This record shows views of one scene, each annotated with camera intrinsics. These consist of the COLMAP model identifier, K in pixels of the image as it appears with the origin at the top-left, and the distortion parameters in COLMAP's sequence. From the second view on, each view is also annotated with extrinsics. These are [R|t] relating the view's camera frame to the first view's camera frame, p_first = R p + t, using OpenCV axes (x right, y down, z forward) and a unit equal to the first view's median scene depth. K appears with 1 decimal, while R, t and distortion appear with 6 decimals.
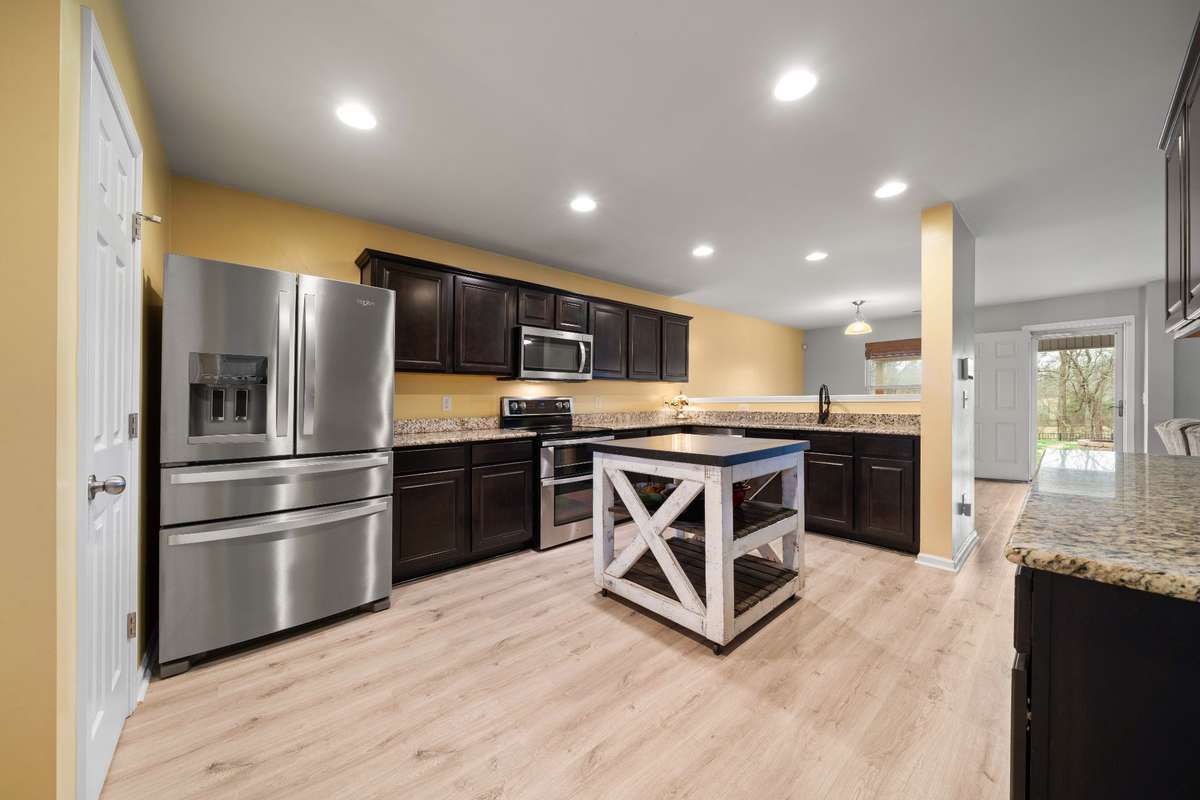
lens RADIAL K [[415.9, 0, 600.2], [0, 415.9, 399.9], [0, 0, 1]] dist [-0.001776, 0.000201]
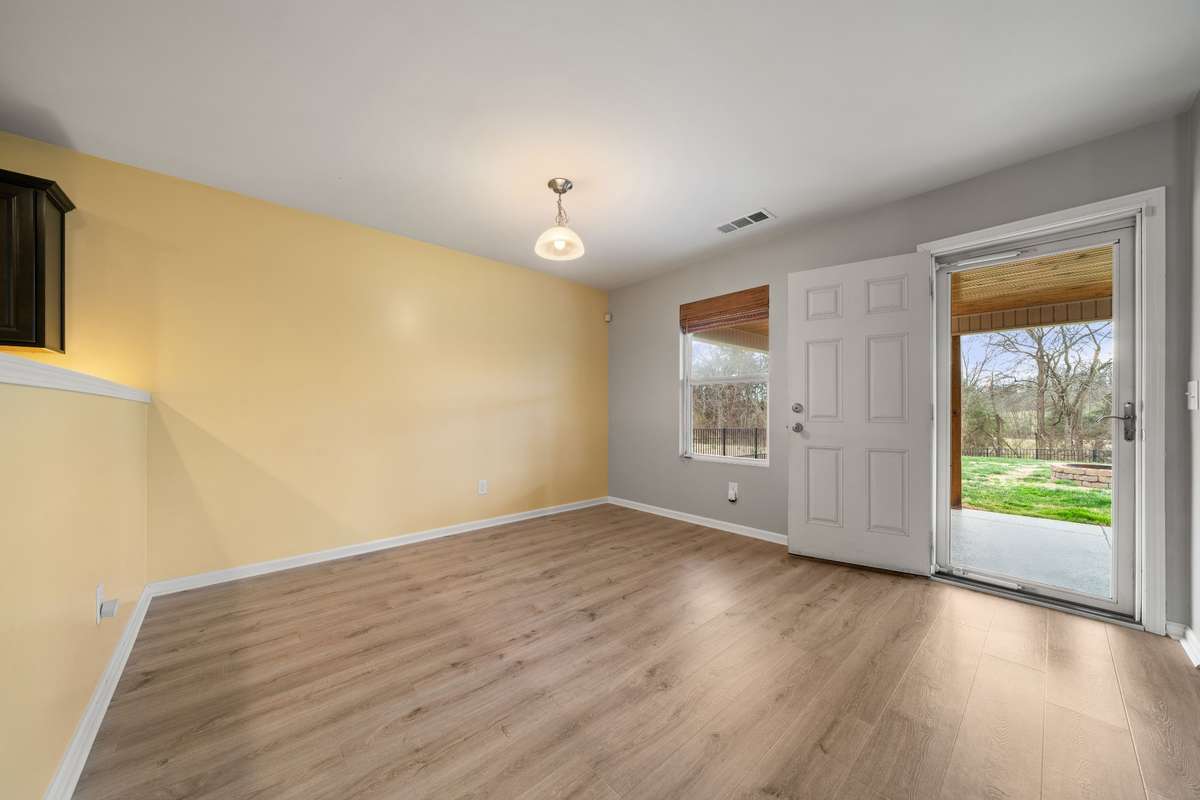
lens RADIAL K [[415.9, 0, 600.0], [0, 415.9, 408.3], [0, 0, 1]] dist [-0.001776, 0.000201]
pose [[0.999764, 0.008588, 0.019965, 0.140128], [-0.008548, 0.999961, -0.002064, 0.002548], [-0.019982, 0.001893, 0.999799, 0.116142]]
